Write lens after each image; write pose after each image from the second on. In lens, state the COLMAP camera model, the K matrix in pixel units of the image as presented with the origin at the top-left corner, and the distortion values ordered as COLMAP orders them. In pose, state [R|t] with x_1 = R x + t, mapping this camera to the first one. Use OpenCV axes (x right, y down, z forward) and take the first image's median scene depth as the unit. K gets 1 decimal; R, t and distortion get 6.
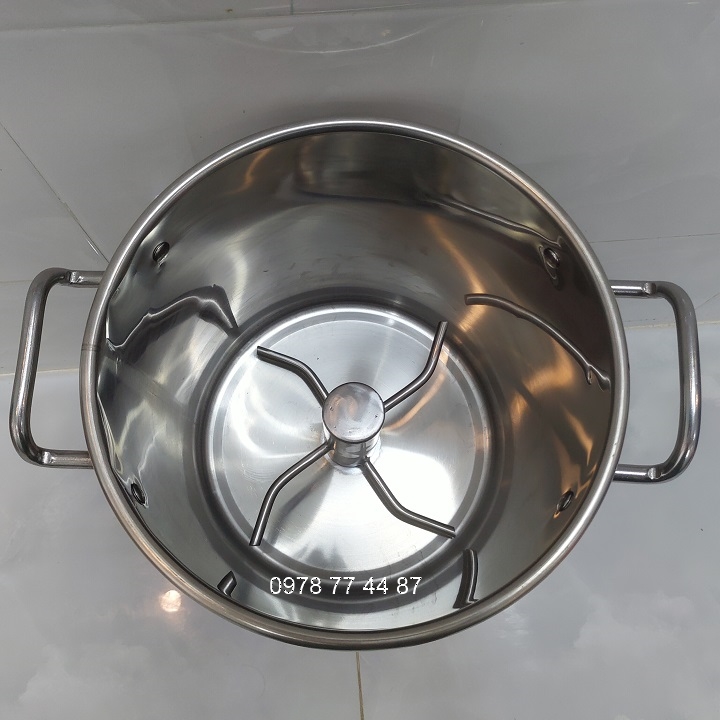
lens RADIAL K [[760.0, 0, 377.7], [0, 760.0, 359.9], [0, 0, 1]] dist [0.003962, 0.021768]
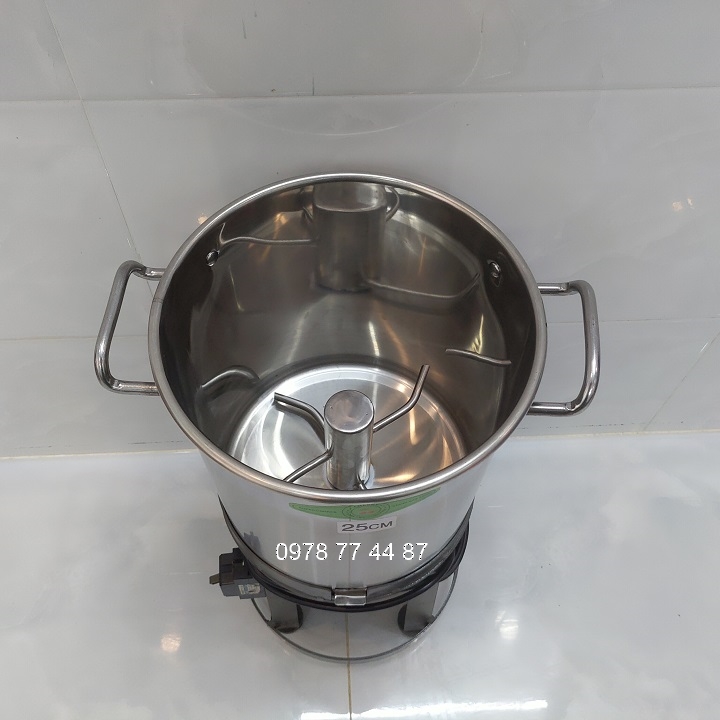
lens RADIAL K [[760.0, 0, 377.7], [0, 760.0, 359.9], [0, 0, 1]] dist [0.003962, 0.021768]
pose [[0.999310, 0.023934, -0.028404, 0.062815], [-0.030340, 0.967126, -0.252480, 0.385140], [0.021428, 0.253168, 0.967185, -0.293005]]
